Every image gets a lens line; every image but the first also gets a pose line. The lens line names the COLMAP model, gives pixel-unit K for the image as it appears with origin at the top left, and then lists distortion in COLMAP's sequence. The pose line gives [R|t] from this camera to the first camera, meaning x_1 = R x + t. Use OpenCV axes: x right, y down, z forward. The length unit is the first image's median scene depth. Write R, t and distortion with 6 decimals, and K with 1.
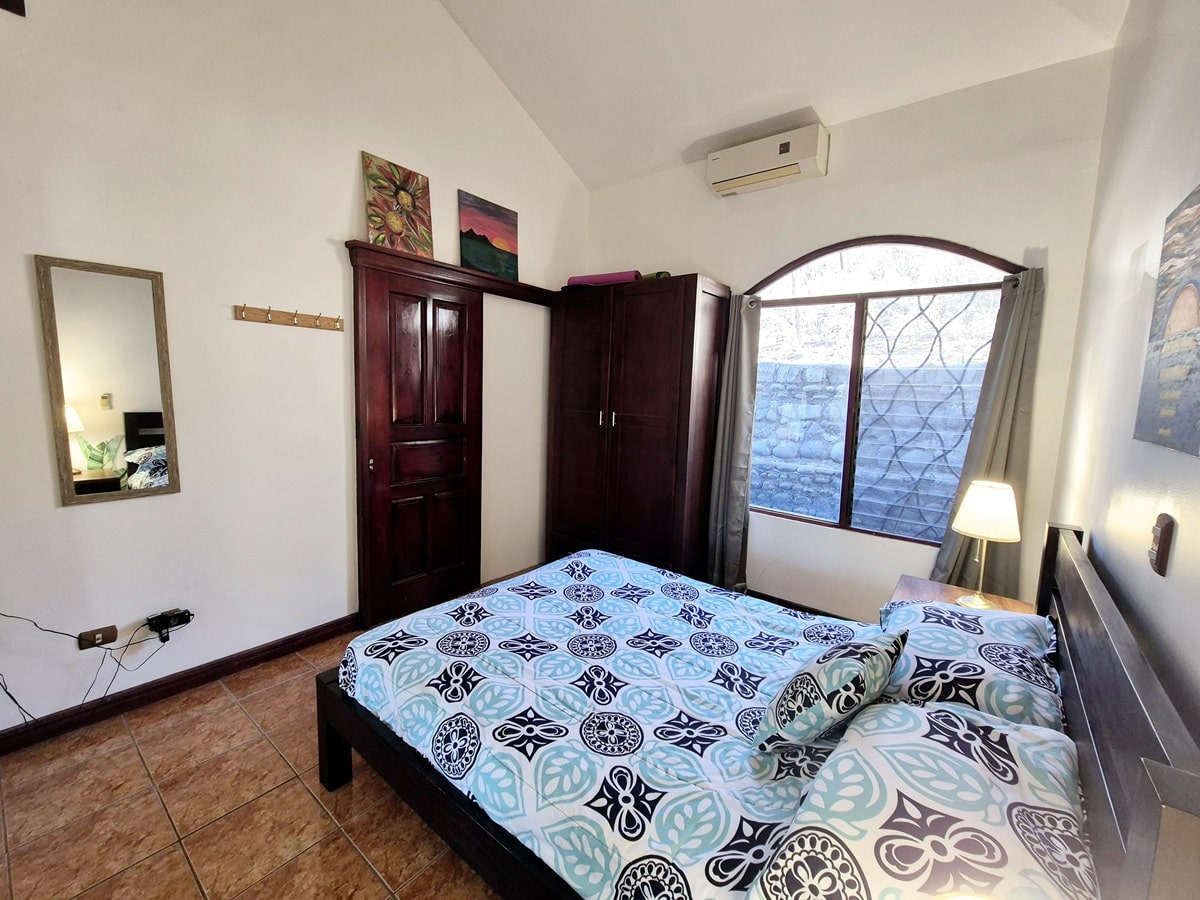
lens RADIAL K [[491.8, 0, 607.0], [0, 491.8, 441.3], [0, 0, 1]] dist [0.002127, -0.000318]
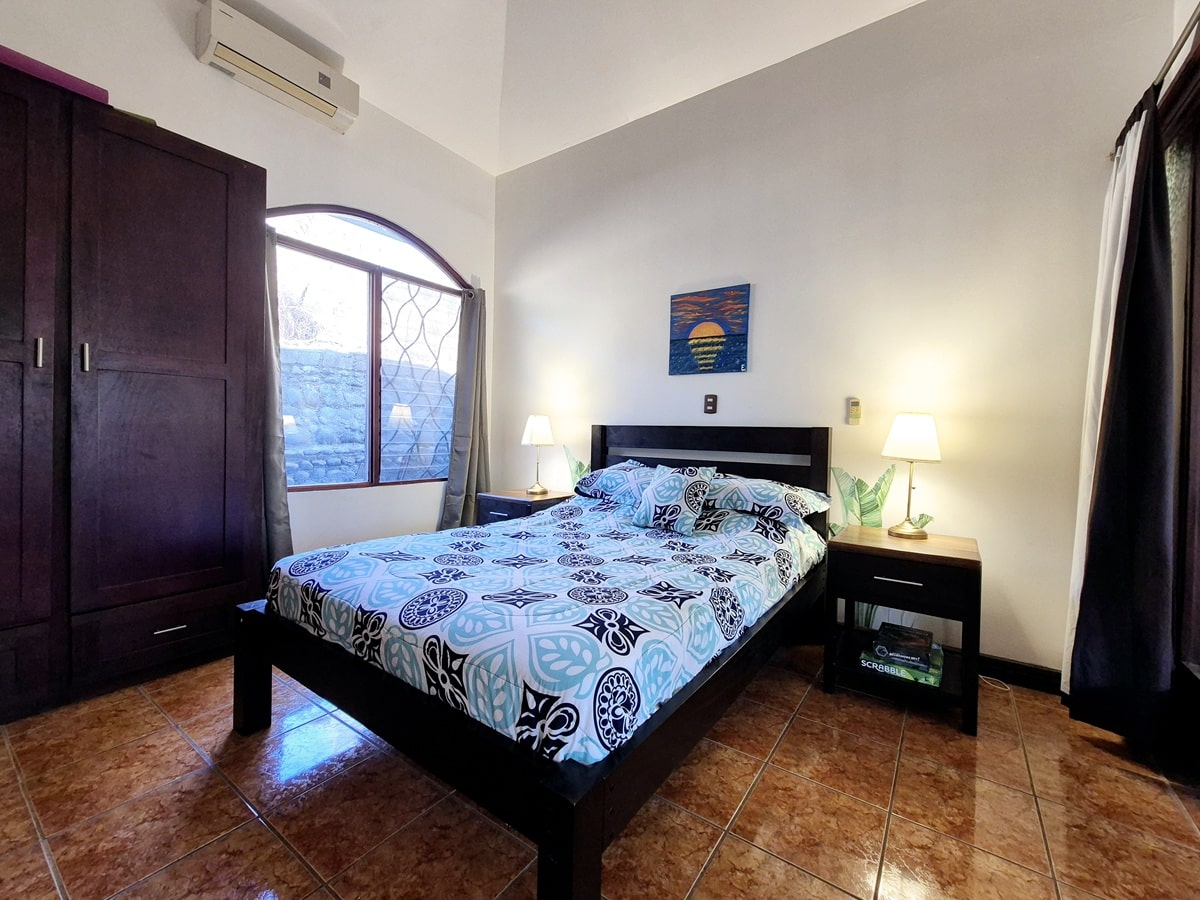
lens RADIAL K [[491.8, 0, 607.0], [0, 491.8, 441.3], [0, 0, 1]] dist [0.002127, -0.000318]
pose [[-0.056858, -0.049356, 0.997162, -0.642782], [0.085418, 0.994875, 0.054113, 0.073089], [-0.994722, 0.088252, -0.052351, 0.601503]]
